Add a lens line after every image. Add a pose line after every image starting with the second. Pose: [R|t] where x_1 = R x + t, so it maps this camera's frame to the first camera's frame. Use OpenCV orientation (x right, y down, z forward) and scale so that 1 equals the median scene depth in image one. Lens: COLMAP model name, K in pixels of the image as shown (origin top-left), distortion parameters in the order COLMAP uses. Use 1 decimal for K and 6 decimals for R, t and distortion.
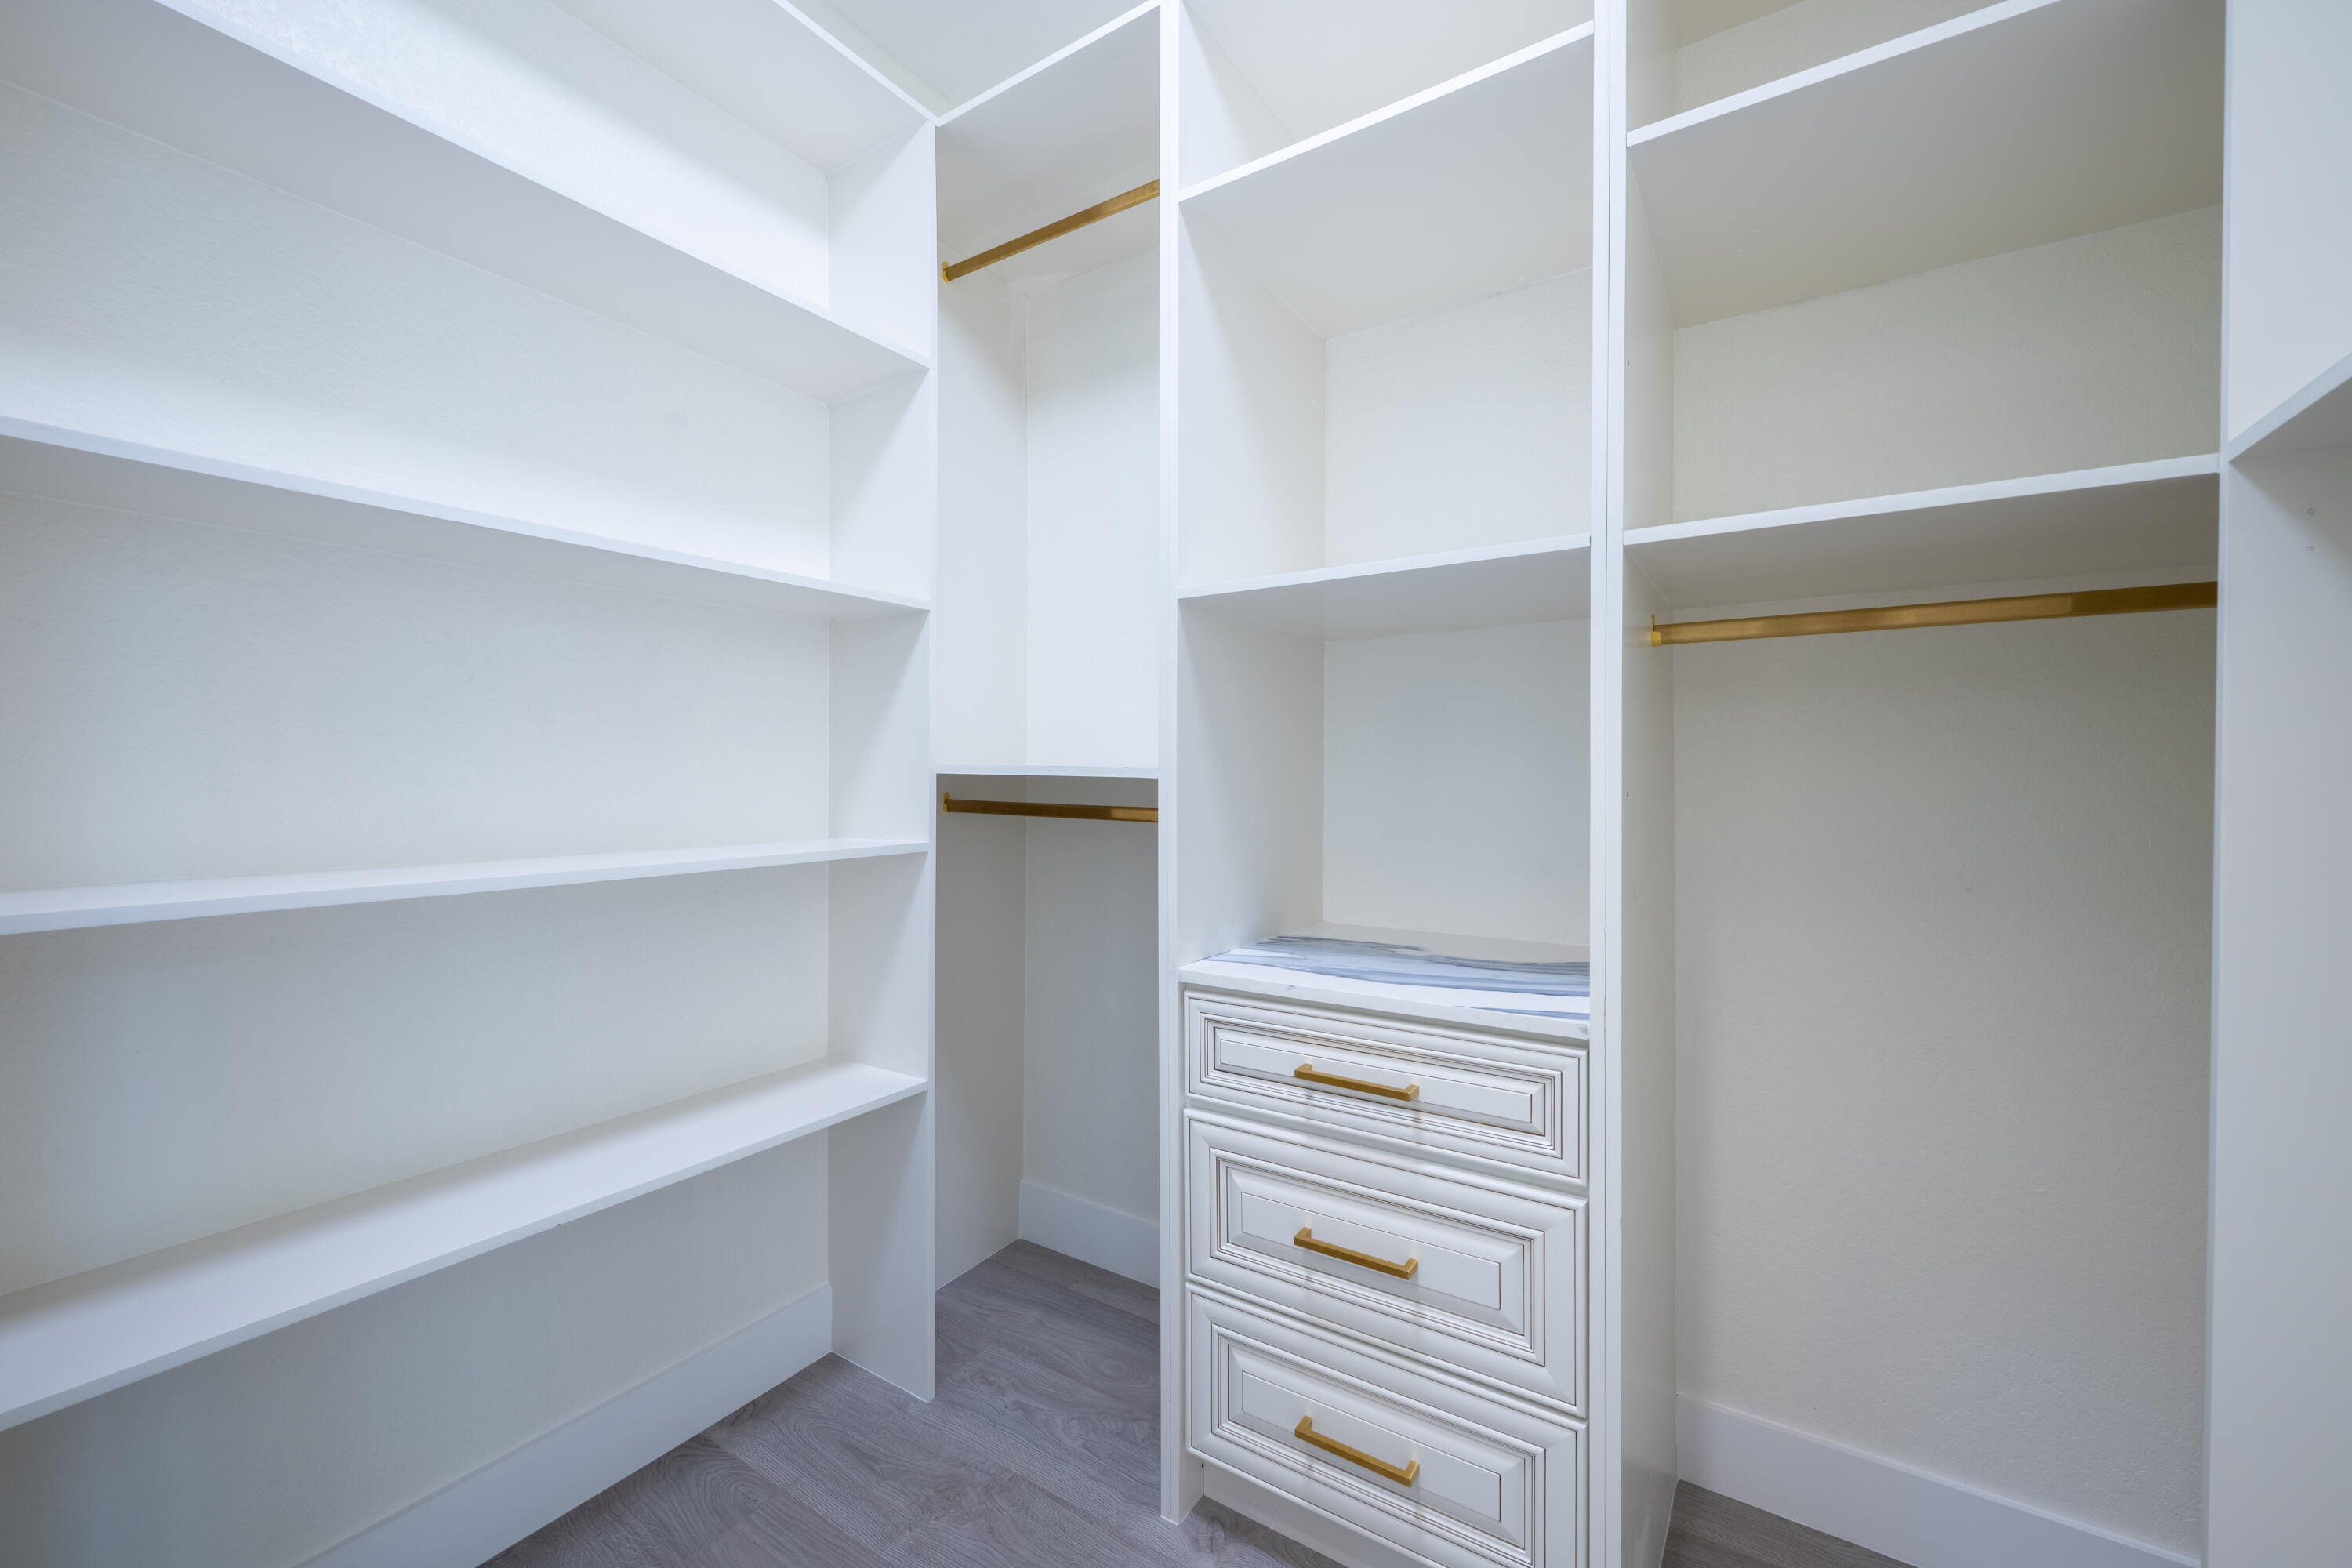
lens RADIAL K [[925.9, 0, 1174.2], [0, 925.9, 778.8], [0, 0, 1]] dist [-0.001873, 0.000527]
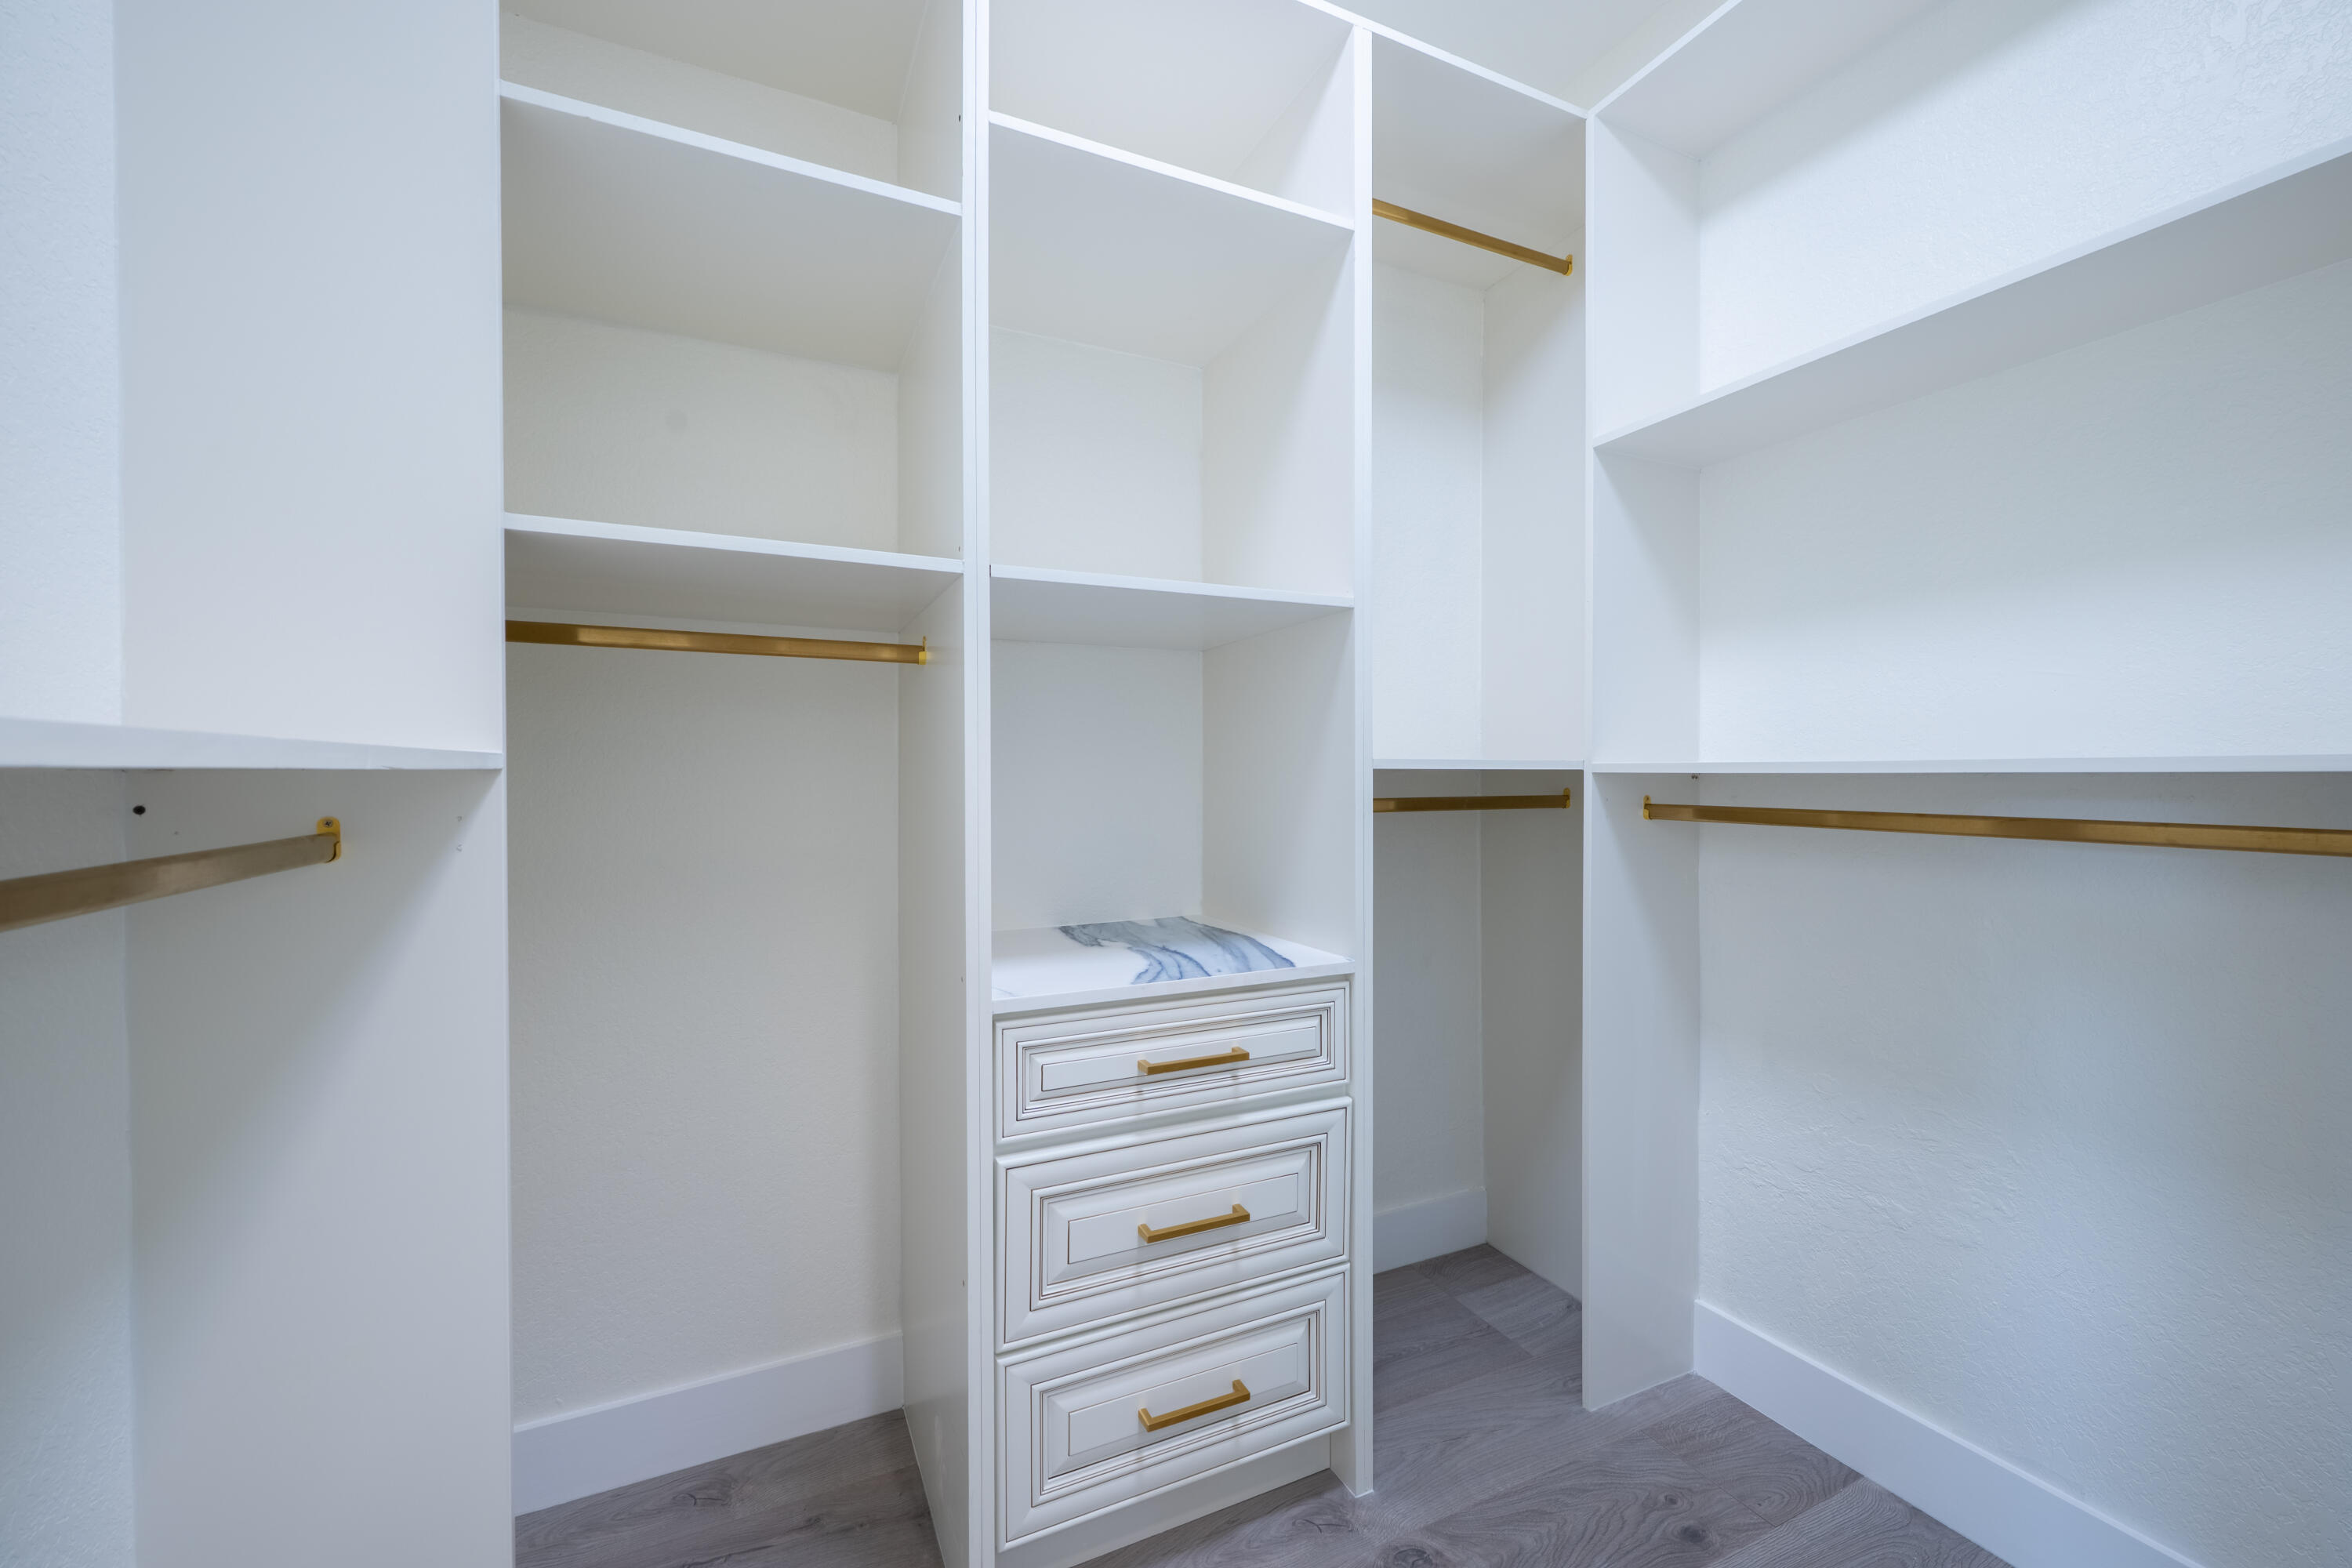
lens RADIAL K [[925.9, 0, 1174.2], [0, 925.9, 778.8], [0, 0, 1]] dist [-0.001873, 0.000527]
pose [[0.529132, -0.003458, 0.848532, -0.736512], [0.007471, 0.999972, -0.000583, 0.001471], [-0.848507, 0.006648, 0.529143, 0.459190]]
